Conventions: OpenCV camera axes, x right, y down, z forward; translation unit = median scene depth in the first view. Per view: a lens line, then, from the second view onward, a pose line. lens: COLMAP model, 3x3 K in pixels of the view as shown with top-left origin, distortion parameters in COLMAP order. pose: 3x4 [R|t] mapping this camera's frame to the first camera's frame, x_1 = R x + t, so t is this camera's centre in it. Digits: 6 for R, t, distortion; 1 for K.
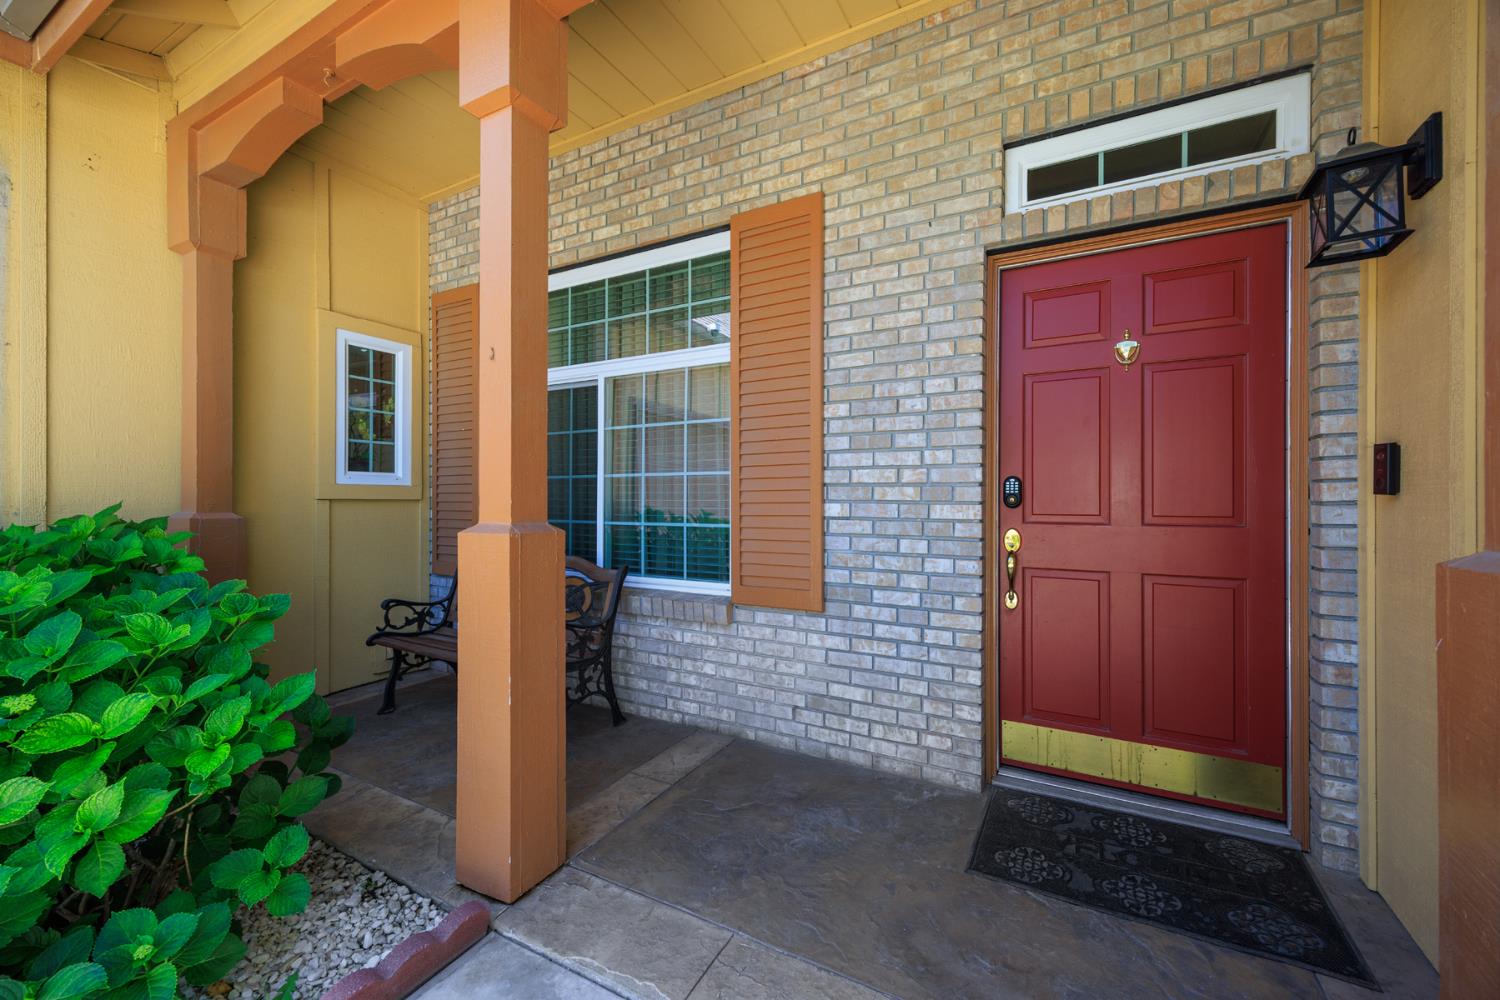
lens RADIAL K [[594.9, 0, 756.0], [0, 594.9, 501.2], [0, 0, 1]] dist [0.002903, 0.000106]
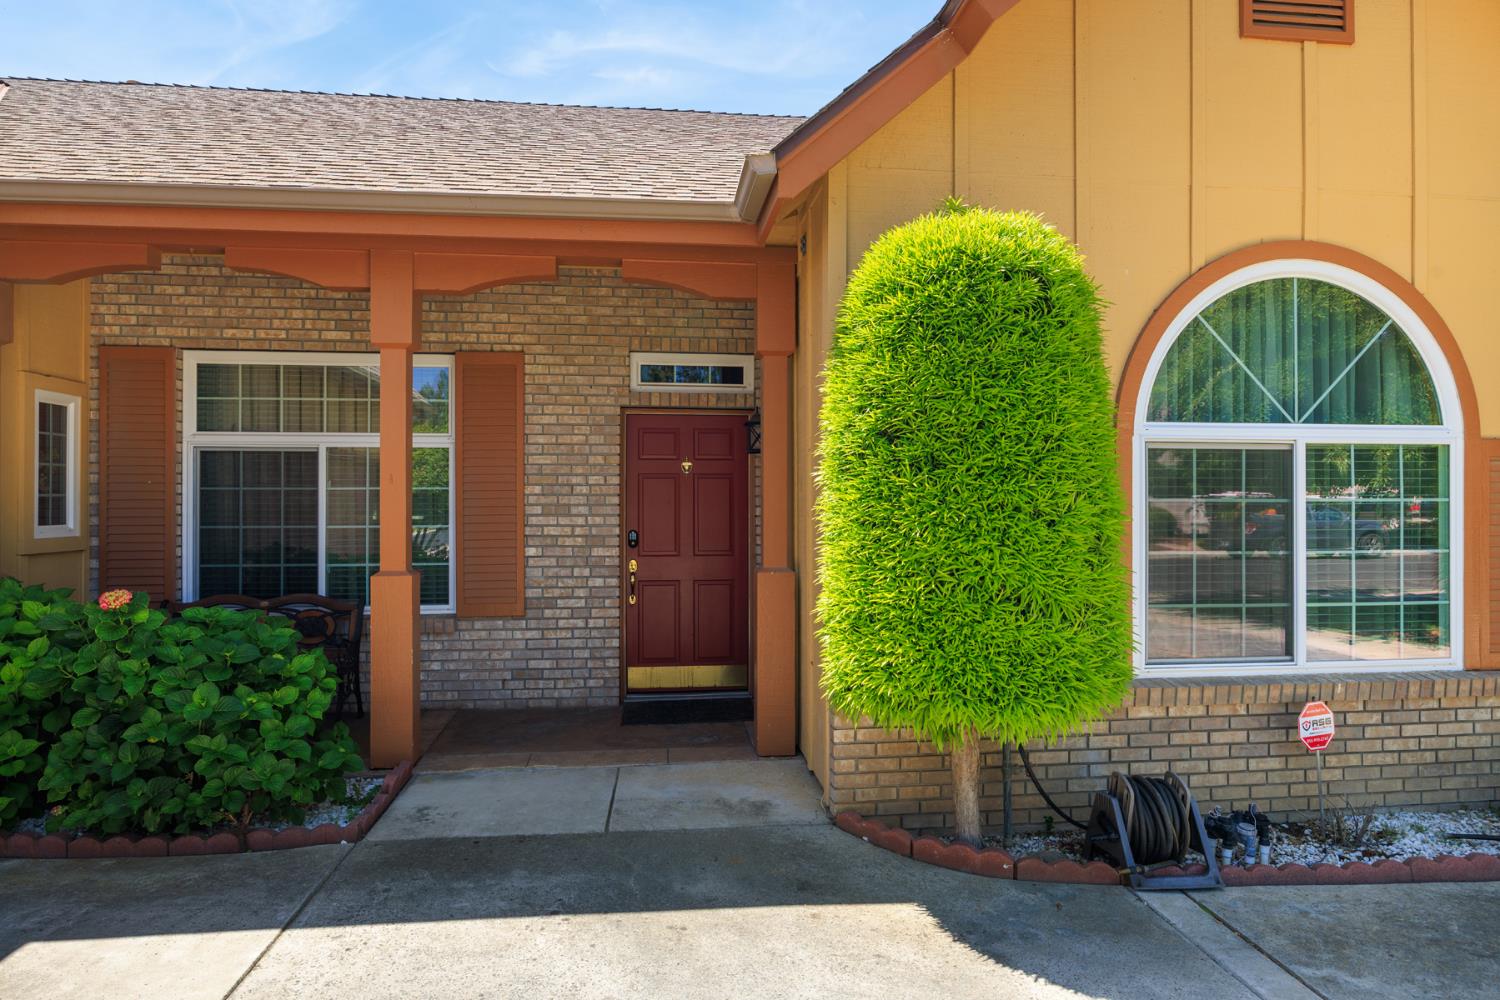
lens RADIAL K [[901.8, 0, 753.0], [0, 901.8, 492.3], [0, 0, 1]] dist [-0.003871, 0.000061]
pose [[0.812656, 0.001140, 0.582743, -0.832041], [0.003049, 0.999976, -0.006209, -0.133713], [-0.582736, 0.006822, 0.812633, -1.376147]]
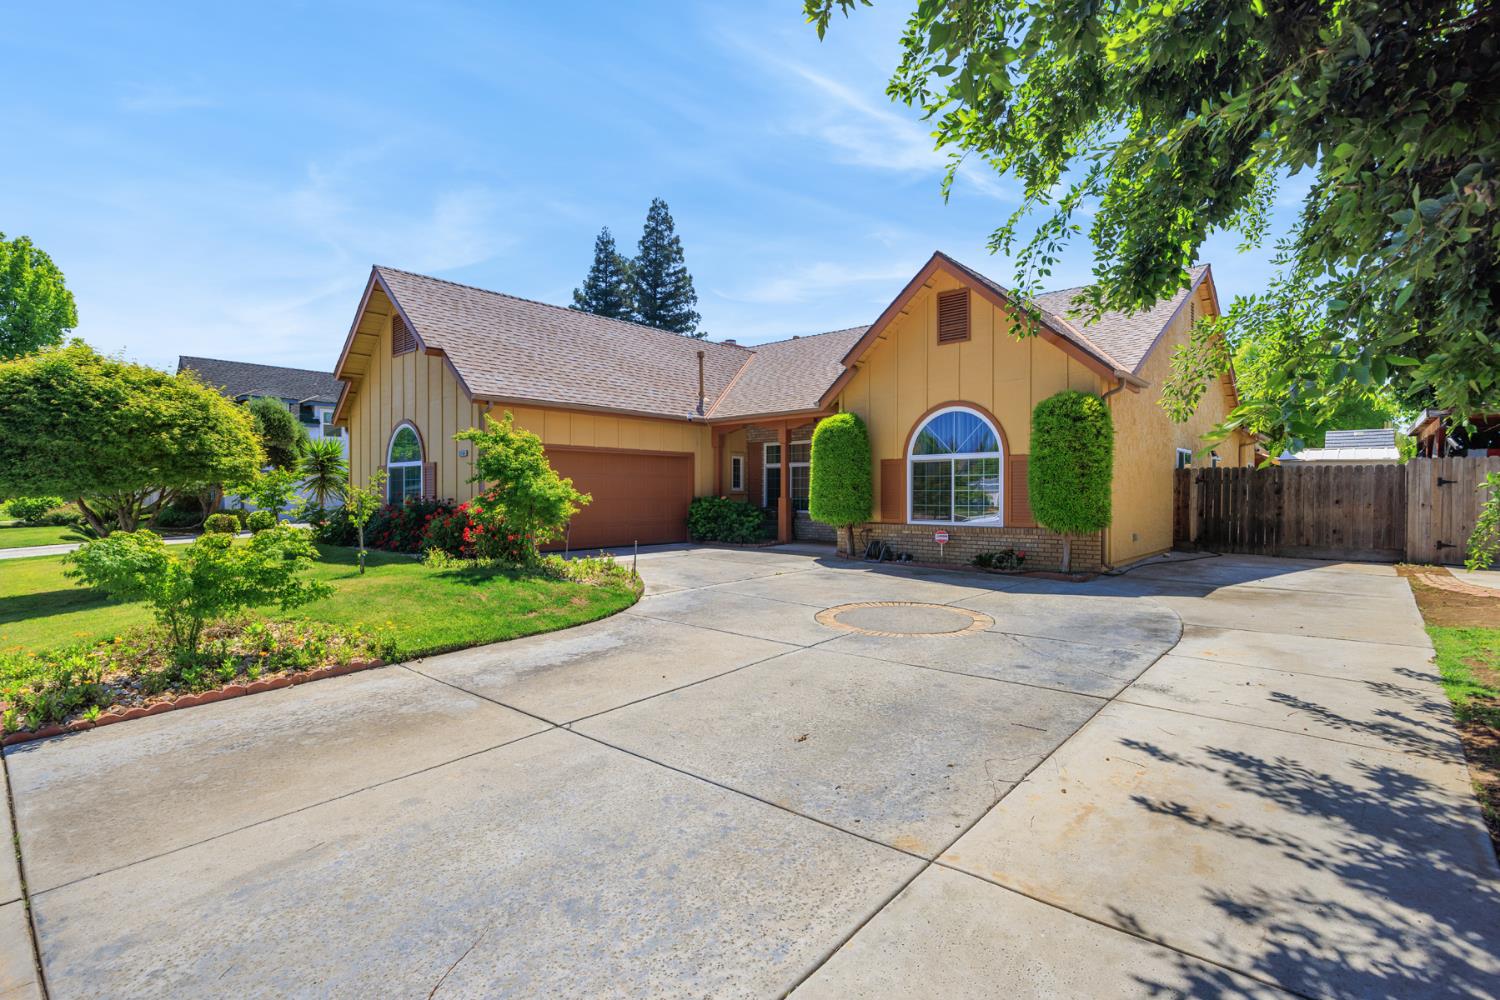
lens RADIAL K [[719.3, 0, 748.7], [0, 719.3, 499.4], [0, 0, 1]] dist [0.001646, 0.000077]
pose [[0.974238, 0.000142, -0.225522, 0.877236], [0.000928, 0.999989, 0.004637, 0.018105], [0.225520, -0.004726, 0.974227, -5.847852]]
